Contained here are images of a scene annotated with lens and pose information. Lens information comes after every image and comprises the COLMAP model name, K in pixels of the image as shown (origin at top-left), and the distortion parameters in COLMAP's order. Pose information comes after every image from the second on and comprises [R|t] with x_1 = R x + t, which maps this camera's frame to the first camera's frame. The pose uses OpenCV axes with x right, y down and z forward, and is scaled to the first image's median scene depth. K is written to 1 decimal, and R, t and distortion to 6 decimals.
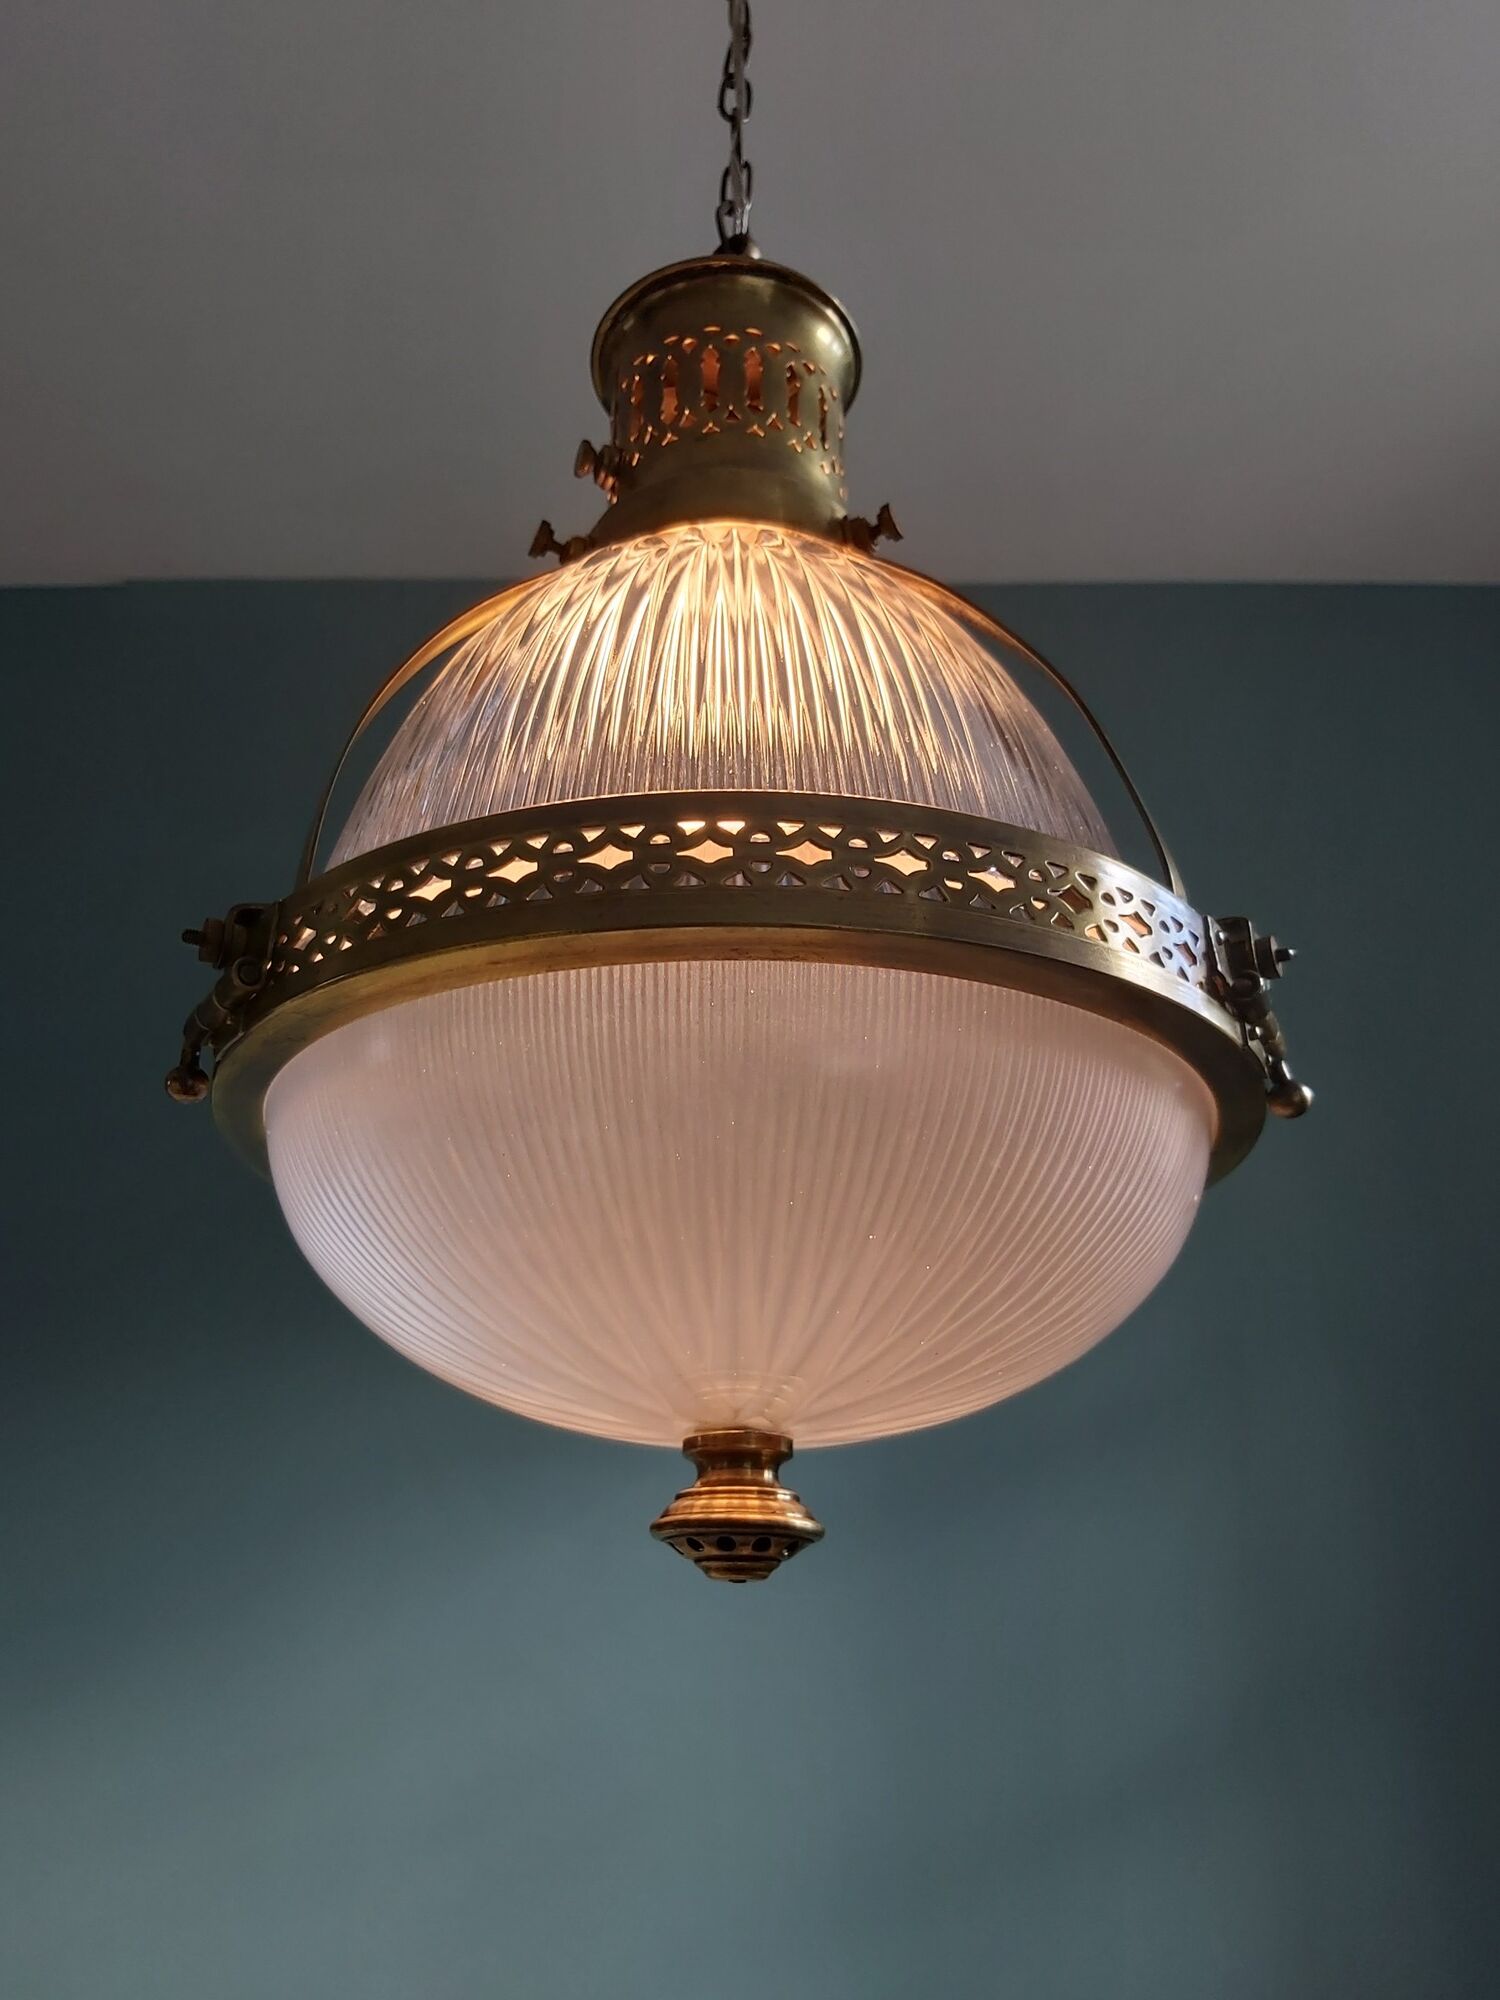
lens RADIAL K [[1578.1, 0, 750.0], [0, 1578.1, 1000.0], [0, 0, 1]] dist [0.093100, -0.206577]
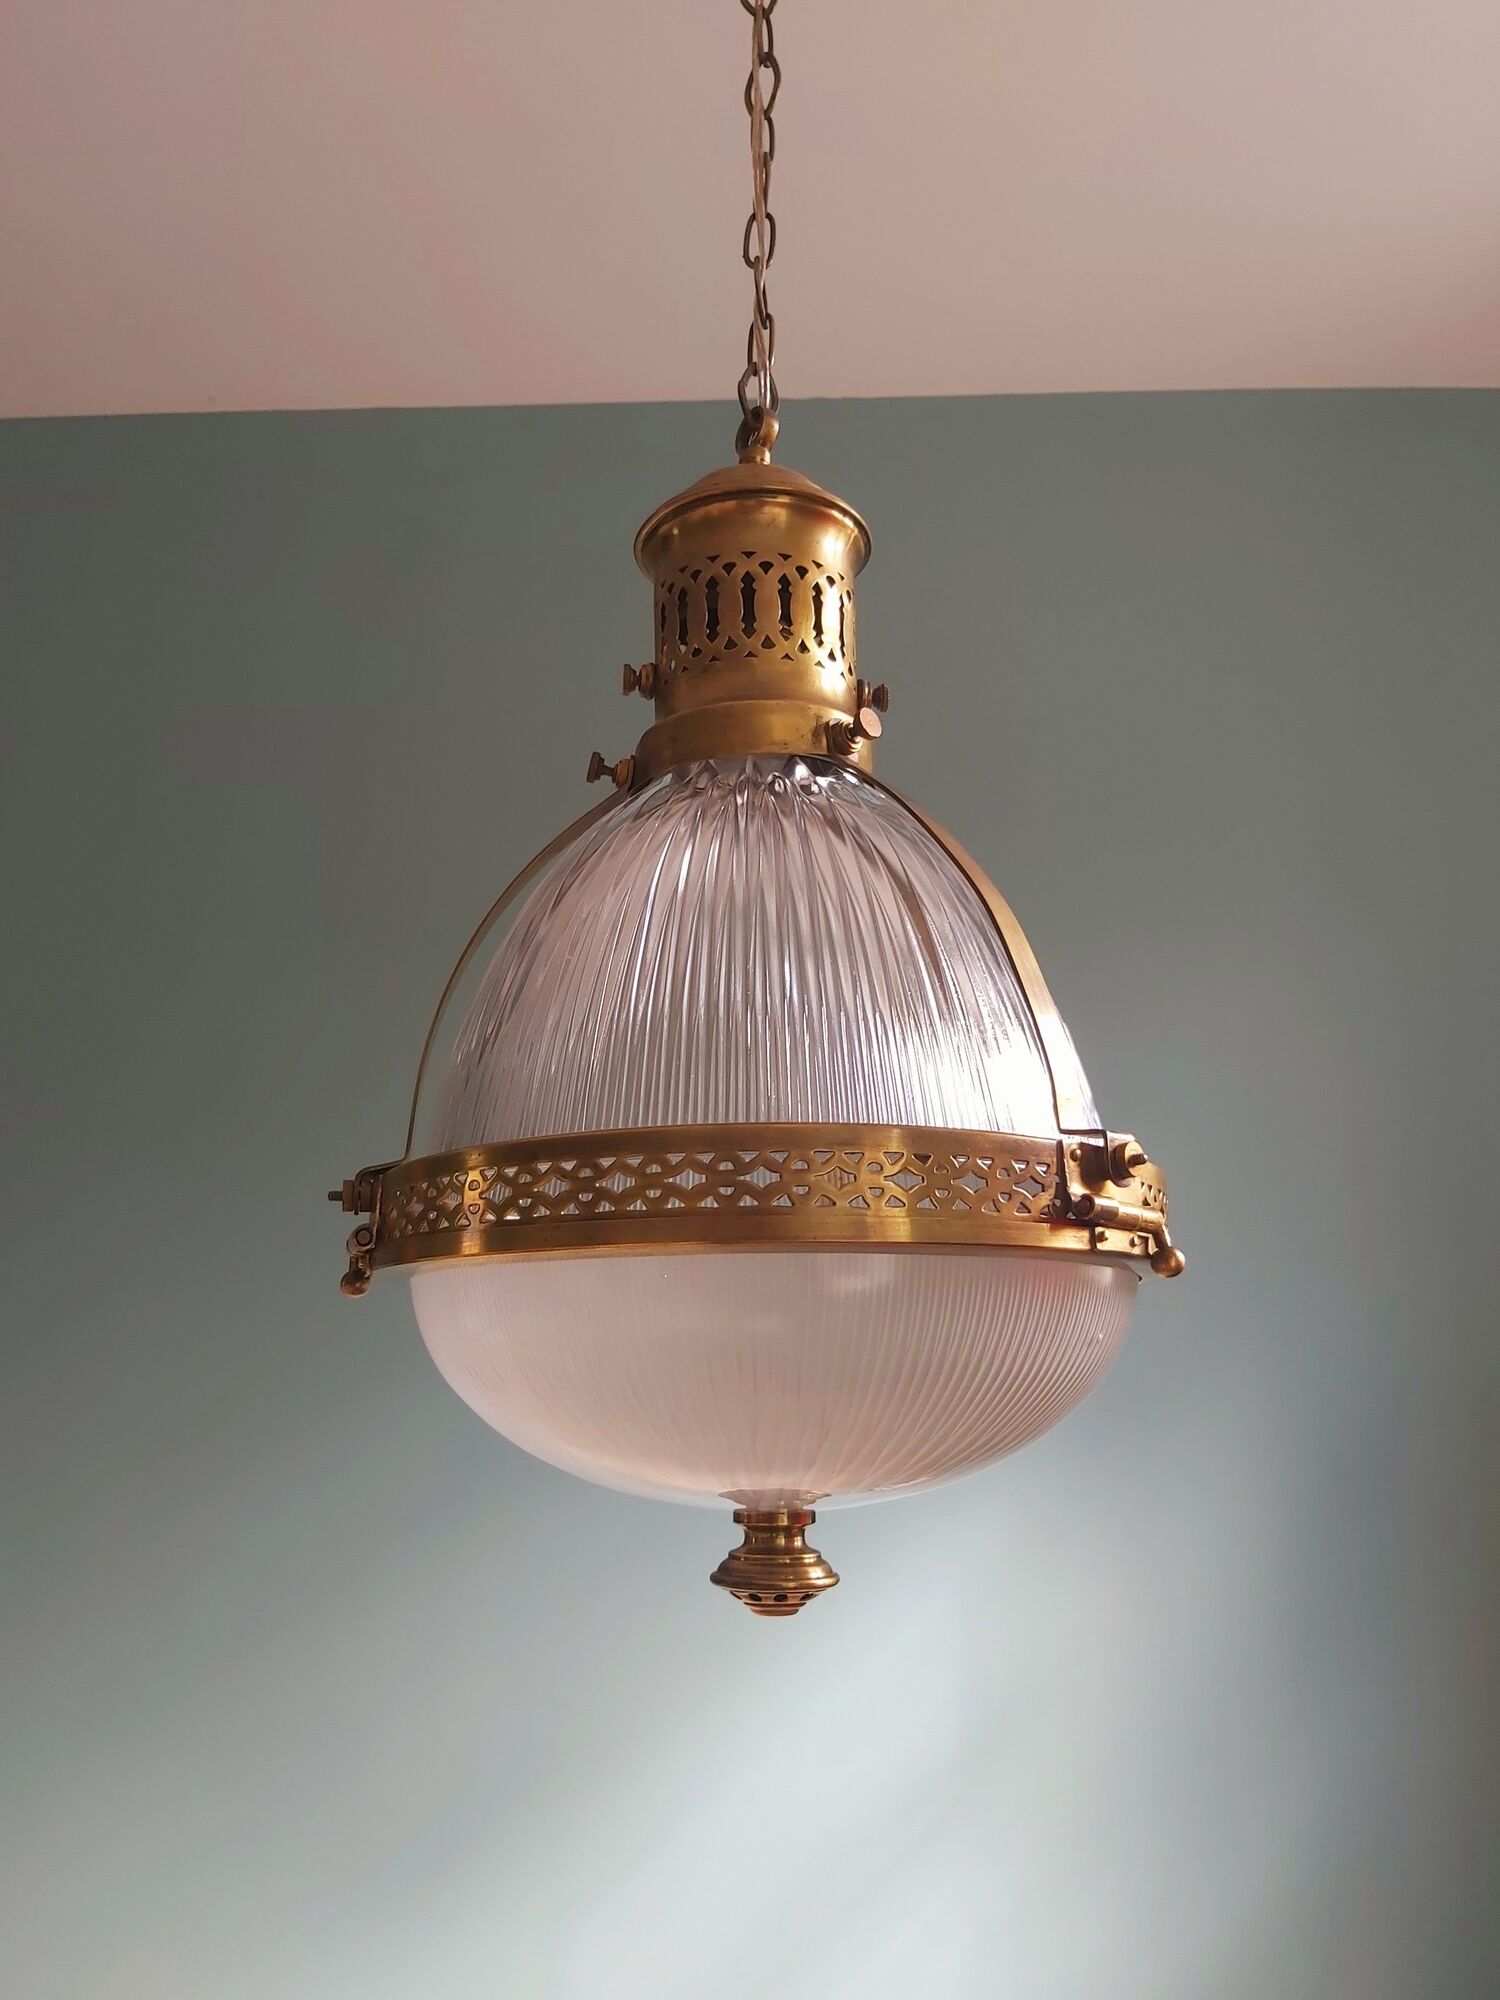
lens RADIAL K [[1555.9, 0, 750.0], [0, 1555.9, 1000.0], [0, 0, 1]] dist [0.111028, -0.202072]
pose [[0.999993, -0.003634, 0.000788, -0.028396], [0.003457, 0.986653, 0.162800, -0.374234], [-0.001369, -0.162796, 0.986659, -0.241394]]
